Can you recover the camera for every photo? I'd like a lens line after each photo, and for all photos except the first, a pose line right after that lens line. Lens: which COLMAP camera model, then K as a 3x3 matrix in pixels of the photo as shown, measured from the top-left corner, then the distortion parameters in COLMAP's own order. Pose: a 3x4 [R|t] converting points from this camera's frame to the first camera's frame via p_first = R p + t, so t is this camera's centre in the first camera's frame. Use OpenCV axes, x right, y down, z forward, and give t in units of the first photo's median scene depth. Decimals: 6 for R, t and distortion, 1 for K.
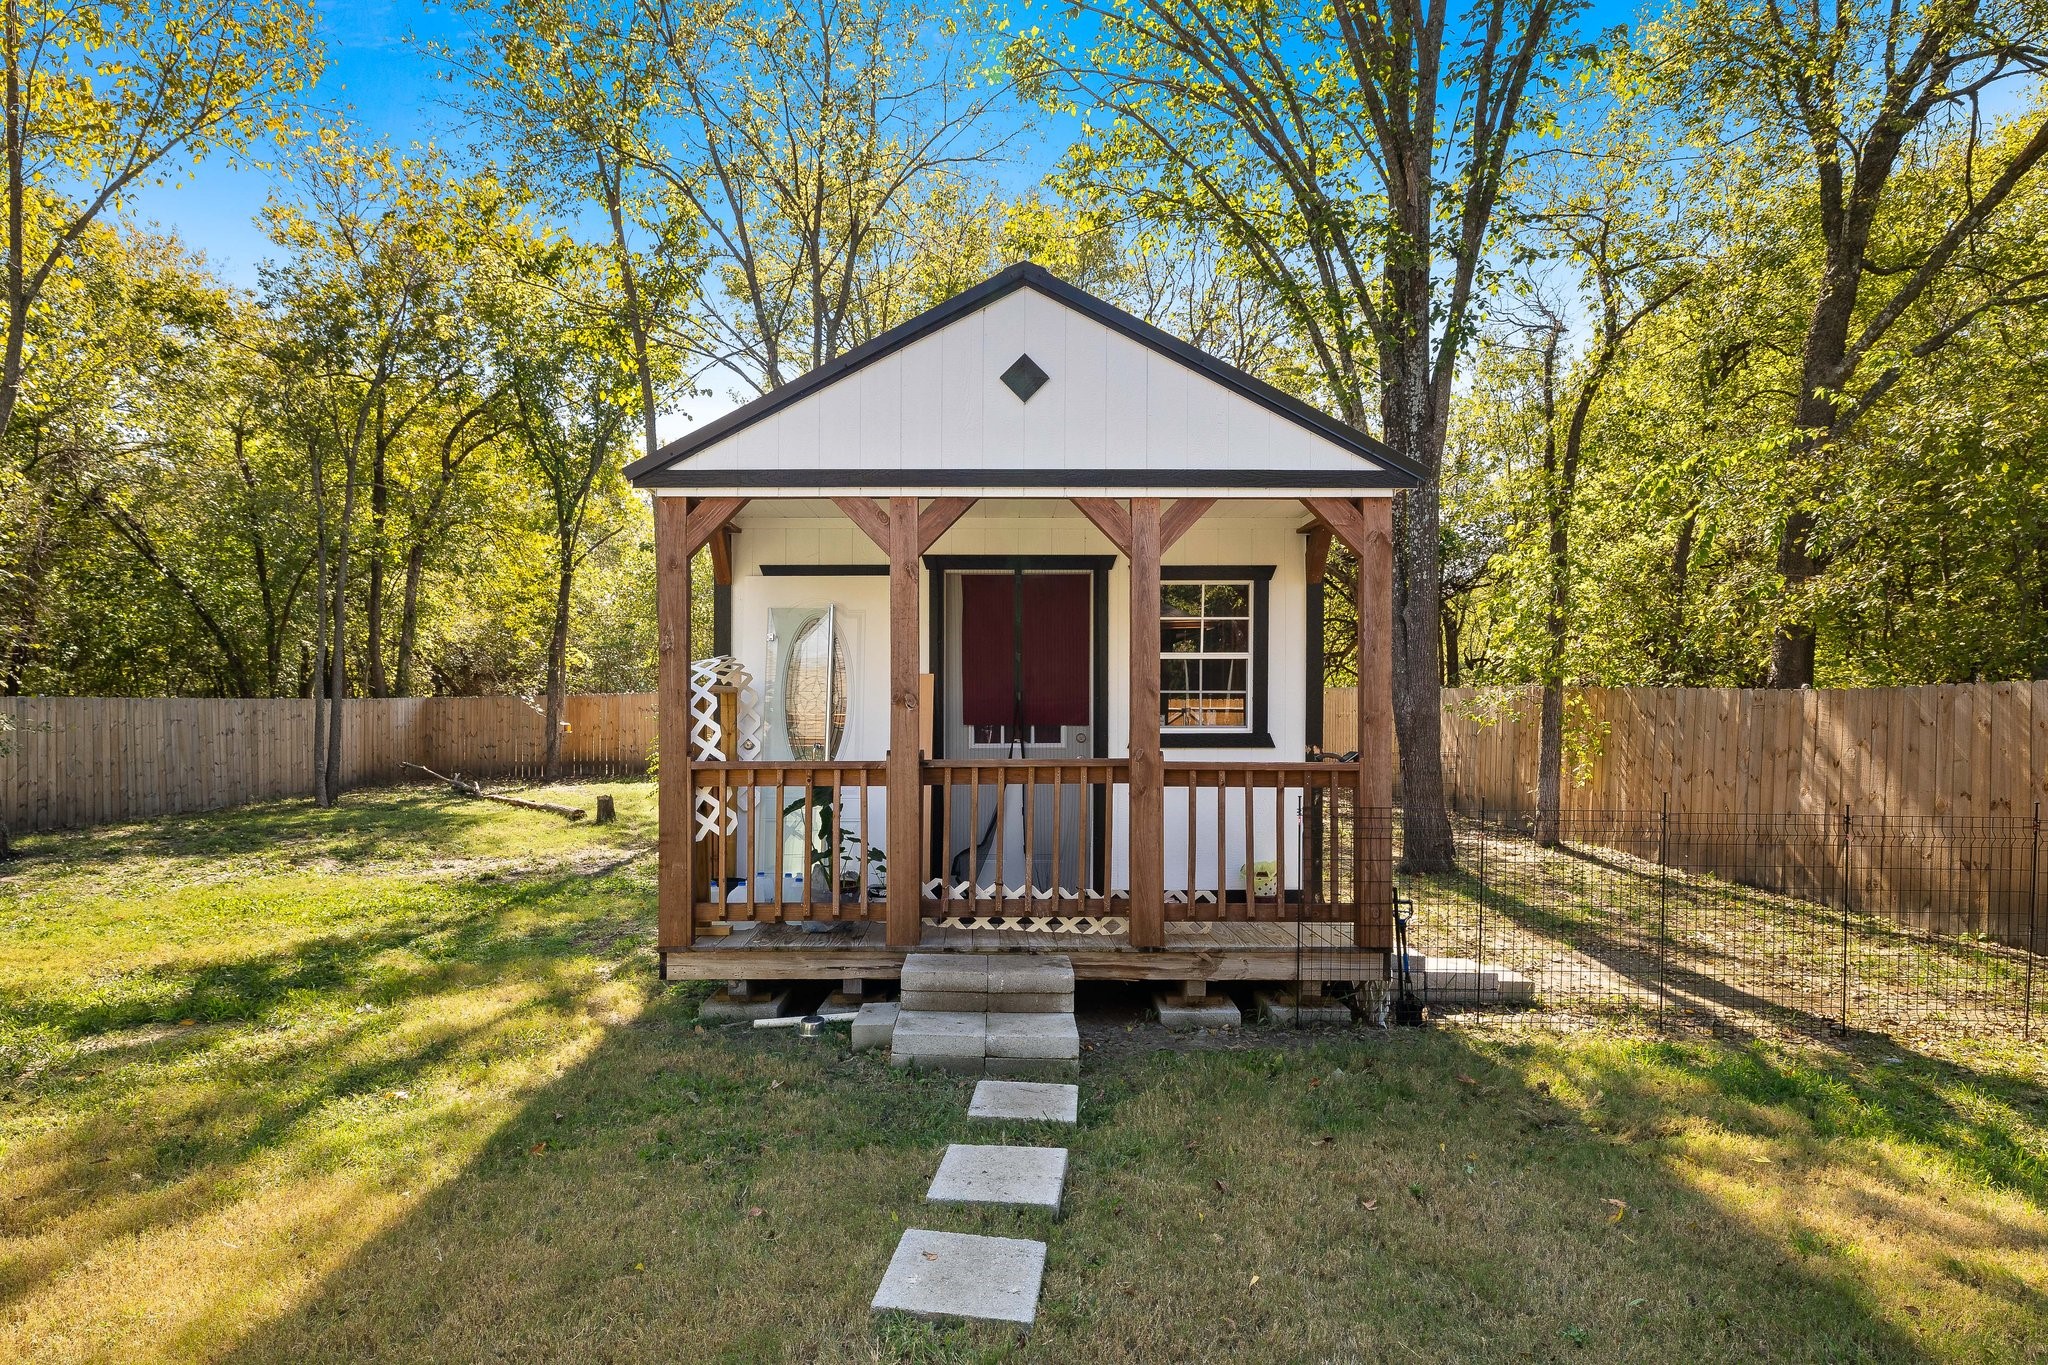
lens RADIAL K [[1042.4, 0, 1020.6], [0, 1042.4, 709.9], [0, 0, 1]] dist [-0.000767, -0.000158]
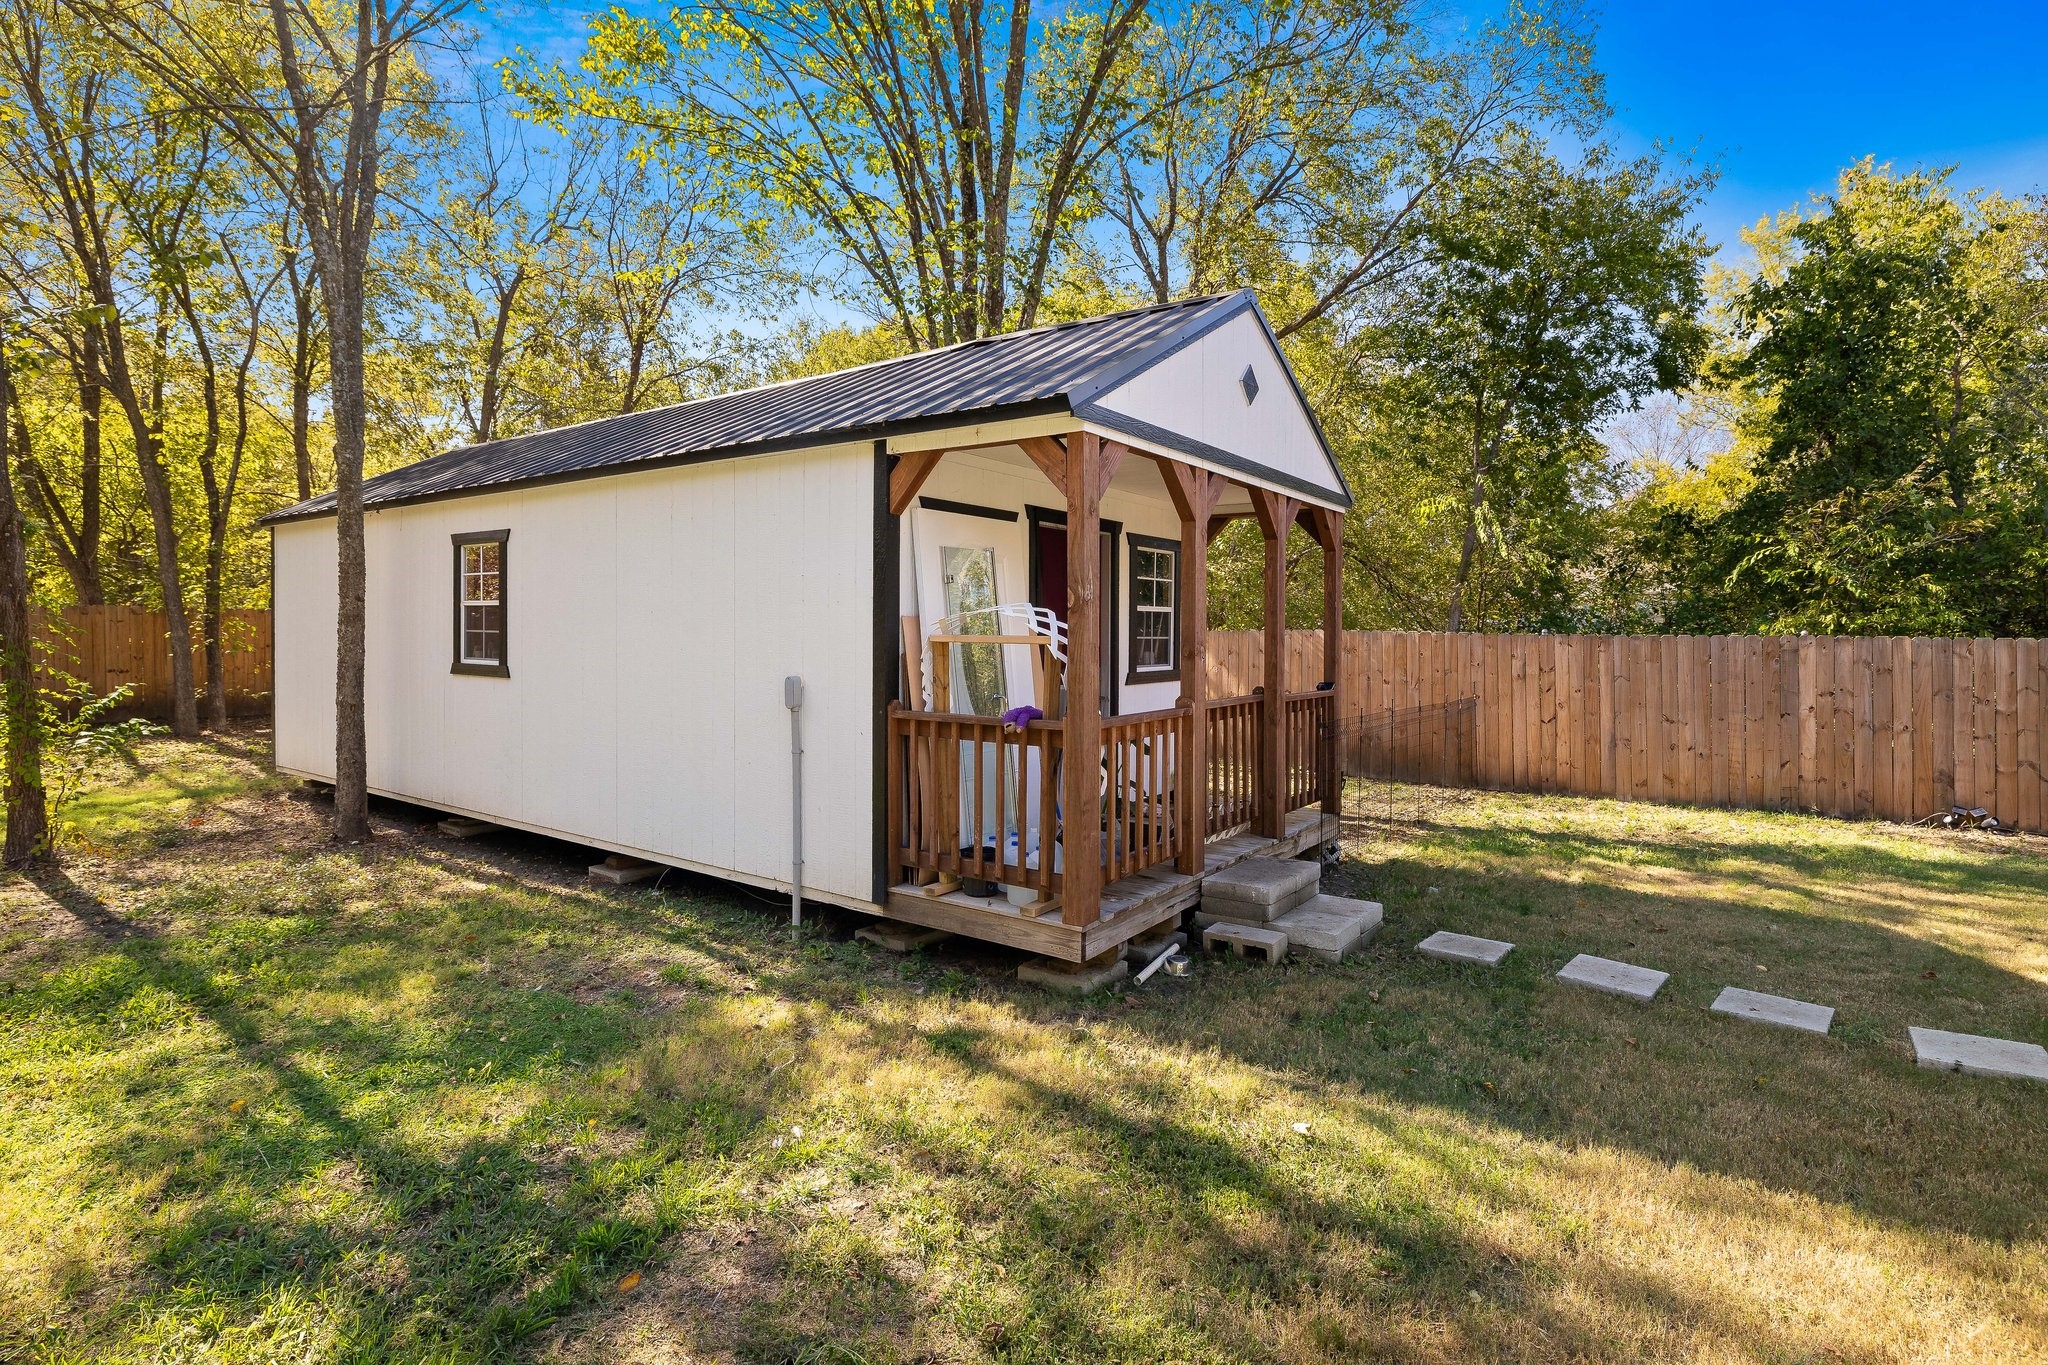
lens RADIAL K [[954.2, 0, 1021.7], [0, 954.2, 625.1], [0, 0, 1]] dist [0.000119, 0.000012]
pose [[0.584187, 0.005578, 0.811600, -1.064911], [-0.002622, 0.999984, -0.004985, -0.032796], [-0.811615, 0.000784, 0.584193, 0.576629]]
